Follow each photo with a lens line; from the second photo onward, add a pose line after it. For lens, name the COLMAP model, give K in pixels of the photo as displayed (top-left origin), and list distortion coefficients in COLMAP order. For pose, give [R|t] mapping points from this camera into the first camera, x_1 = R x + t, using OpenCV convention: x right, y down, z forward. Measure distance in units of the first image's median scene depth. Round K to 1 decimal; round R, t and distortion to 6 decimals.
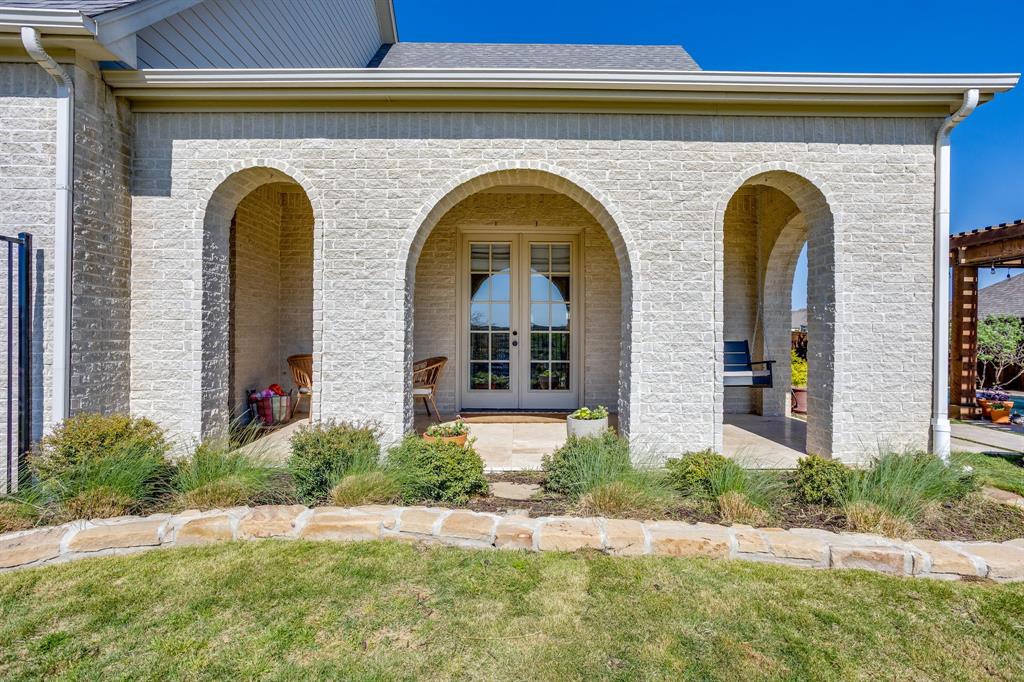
lens RADIAL K [[503.5, 0, 512.5], [0, 503.5, 341.6], [0, 0, 1]] dist [-0.038470, 0.017496]
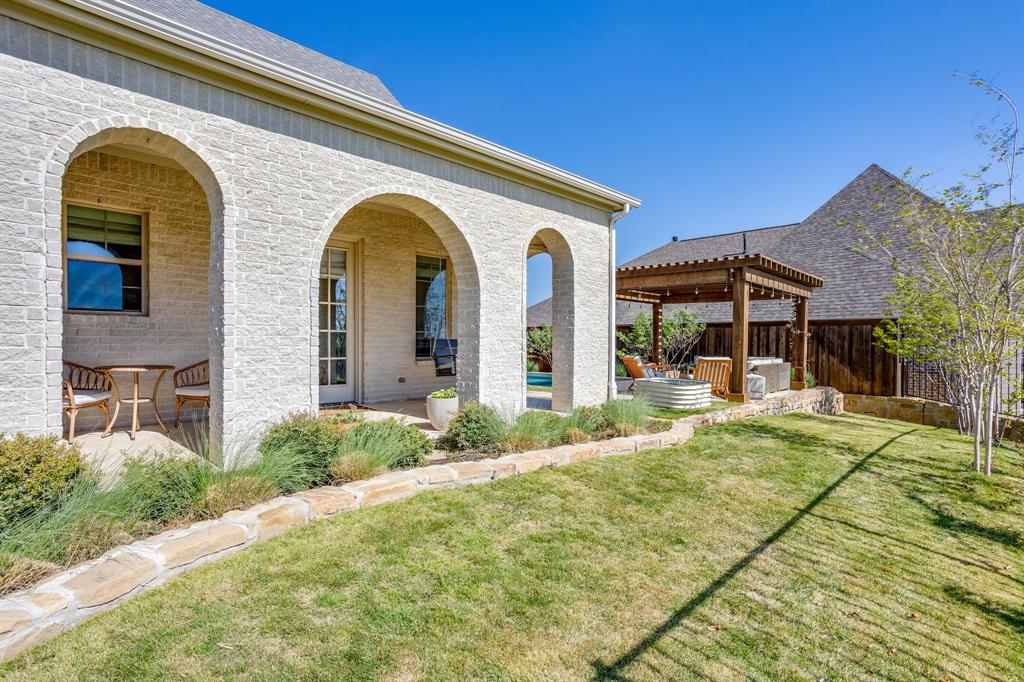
lens RADIAL K [[503.5, 0, 516.6], [0, 503.5, 349.7], [0, 0, 1]] dist [-0.038470, 0.017496]
pose [[0.706108, -0.012236, 0.707999, -0.666839], [0.005029, 0.999912, 0.012265, 0.015694], [-0.708087, -0.005100, 0.706107, -0.039602]]
